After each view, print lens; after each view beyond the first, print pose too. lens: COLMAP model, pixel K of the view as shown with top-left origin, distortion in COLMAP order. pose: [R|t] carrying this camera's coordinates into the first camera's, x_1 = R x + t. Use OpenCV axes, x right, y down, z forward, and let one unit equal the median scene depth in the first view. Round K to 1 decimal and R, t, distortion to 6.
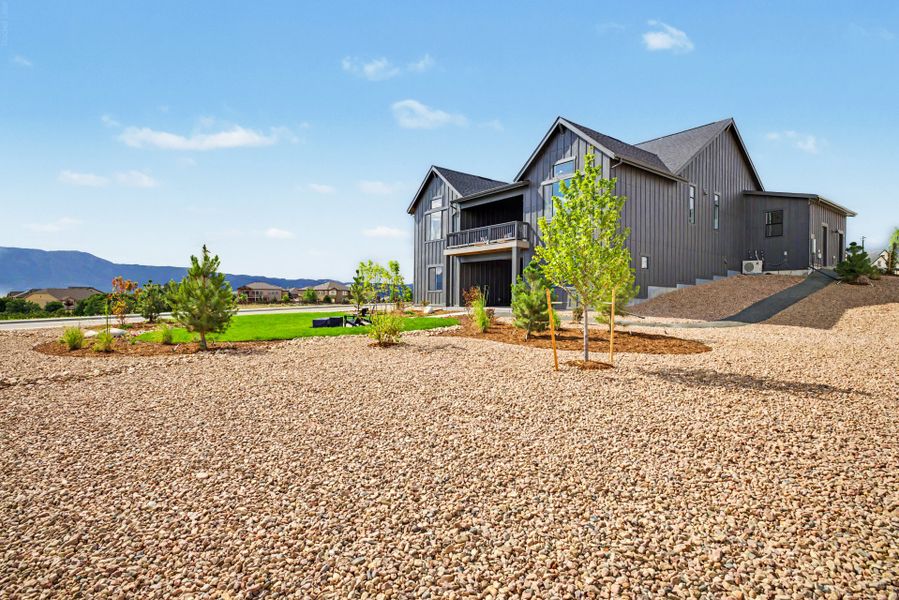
lens RADIAL K [[465.9, 0, 449.5], [0, 465.9, 300.0], [0, 0, 1]] dist [0.001349, 0.000390]
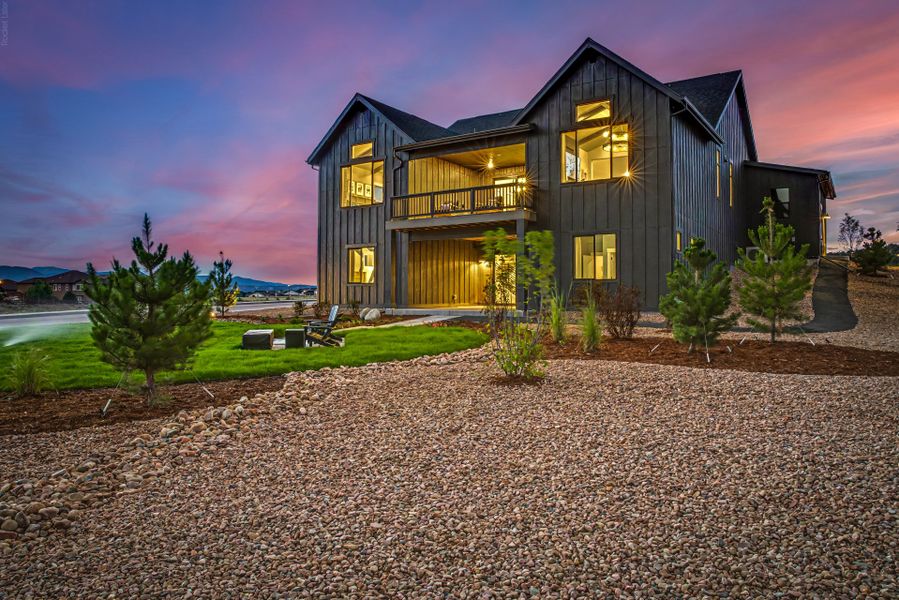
lens RADIAL K [[627.1, 0, 455.1], [0, 627.1, 299.5], [0, 0, 1]] dist [-0.053597, 0.001141]
pose [[0.947305, -0.010282, 0.320167, -0.201909], [0.008443, 0.999939, 0.007130, -0.004441], [-0.320221, -0.004051, 0.947334, 0.143479]]
